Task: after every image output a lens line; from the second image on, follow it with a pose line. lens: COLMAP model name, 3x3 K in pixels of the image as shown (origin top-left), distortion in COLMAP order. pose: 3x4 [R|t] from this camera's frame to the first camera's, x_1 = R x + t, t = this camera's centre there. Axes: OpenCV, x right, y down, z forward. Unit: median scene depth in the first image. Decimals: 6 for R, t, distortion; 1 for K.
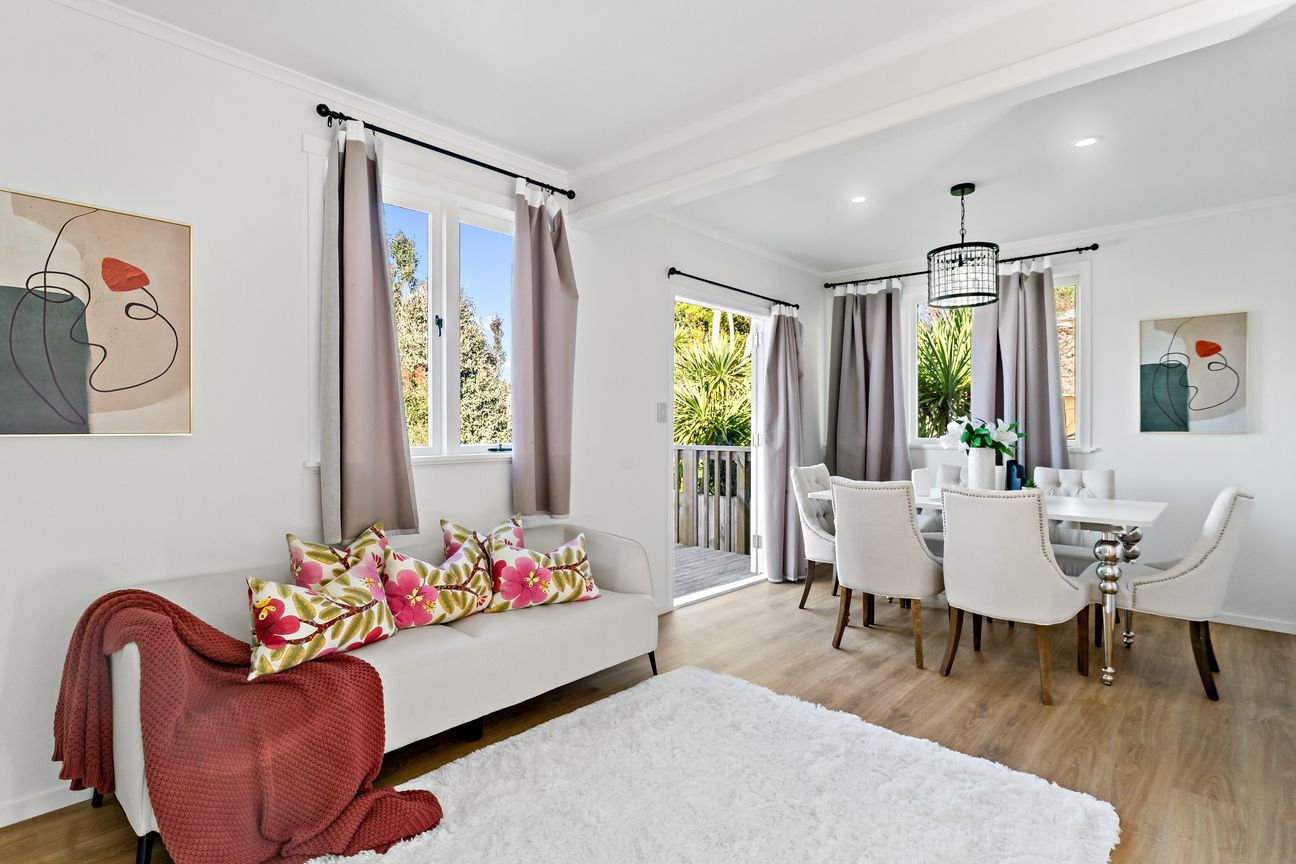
lens RADIAL K [[661.9, 0, 648.6], [0, 661.9, 431.5], [0, 0, 1]] dist [-0.002639, -0.000445]
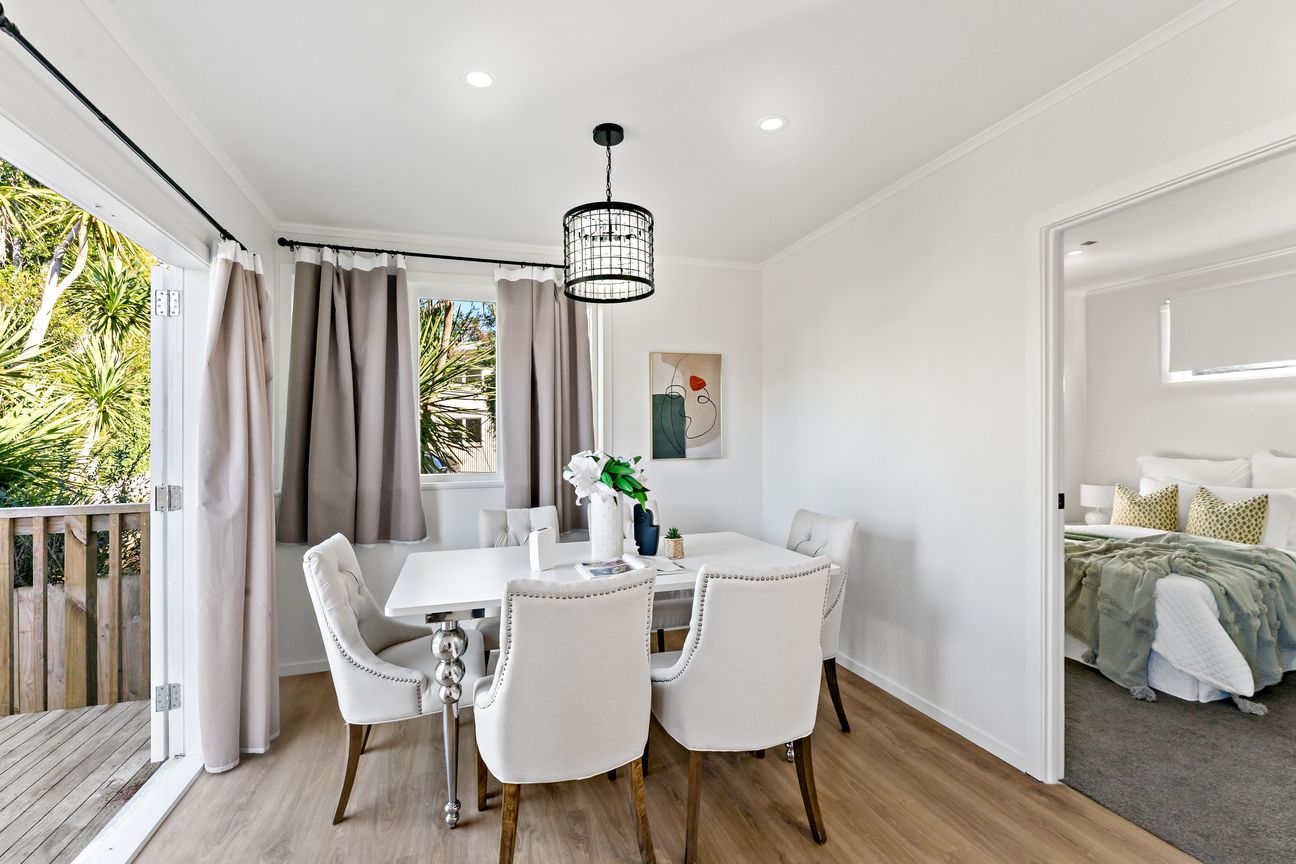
lens RADIAL K [[574.4, 0, 638.6], [0, 574.4, 433.0], [0, 0, 1]] dist [-0.003310, -0.000036]
pose [[0.509934, 0.000371, 0.860214, -0.038500], [0.022389, 0.999655, -0.013704, -0.028984], [-0.859922, 0.026248, 0.509750, 0.563252]]
